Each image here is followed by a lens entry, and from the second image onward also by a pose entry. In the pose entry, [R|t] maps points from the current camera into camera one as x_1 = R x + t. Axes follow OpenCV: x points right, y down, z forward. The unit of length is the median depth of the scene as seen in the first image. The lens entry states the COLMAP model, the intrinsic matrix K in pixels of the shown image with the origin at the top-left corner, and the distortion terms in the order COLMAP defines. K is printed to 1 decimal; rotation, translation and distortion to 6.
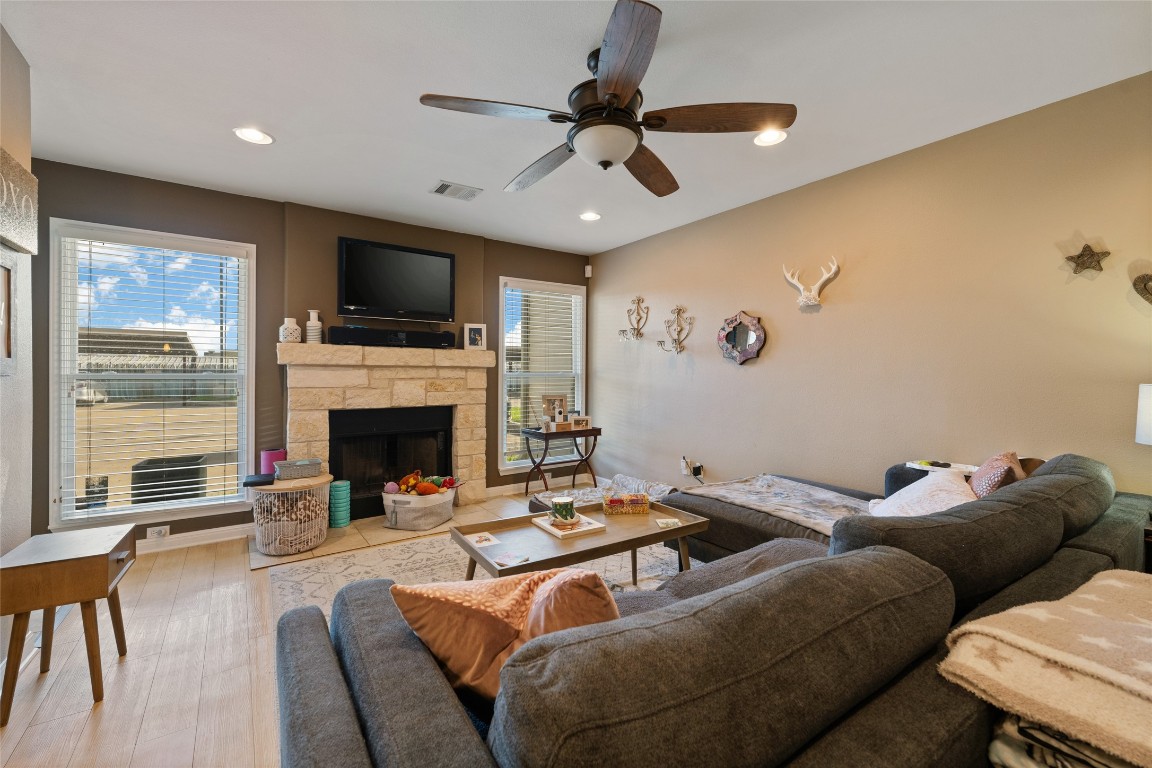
lens RADIAL K [[484.2, 0, 572.0], [0, 484.2, 375.0], [0, 0, 1]] dist [0.002019, -0.000061]
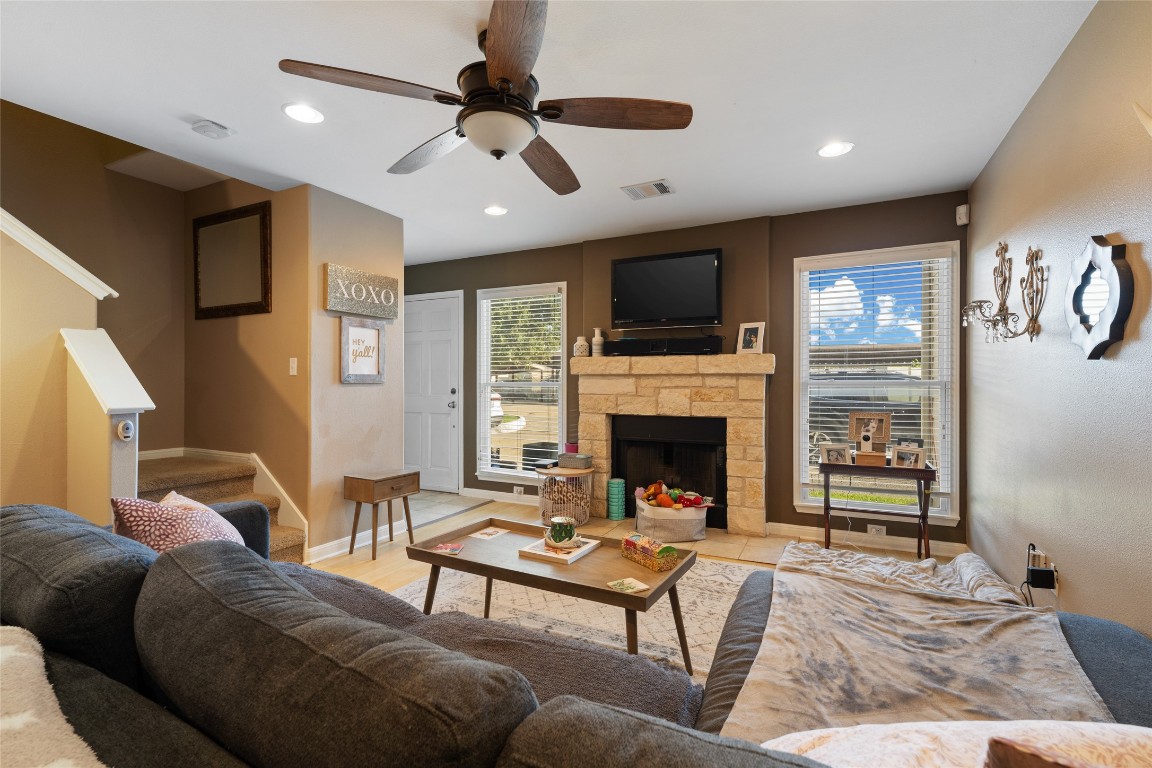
lens RADIAL K [[522.9, 0, 576.2], [0, 522.9, 383.0], [0, 0, 1]] dist [-0.002388, -0.001731]
pose [[0.467841, -0.002514, -0.883809, 0.509936], [-0.002428, 0.999989, -0.004130, 0.004044], [0.883809, 0.004078, 0.467829, 0.337382]]
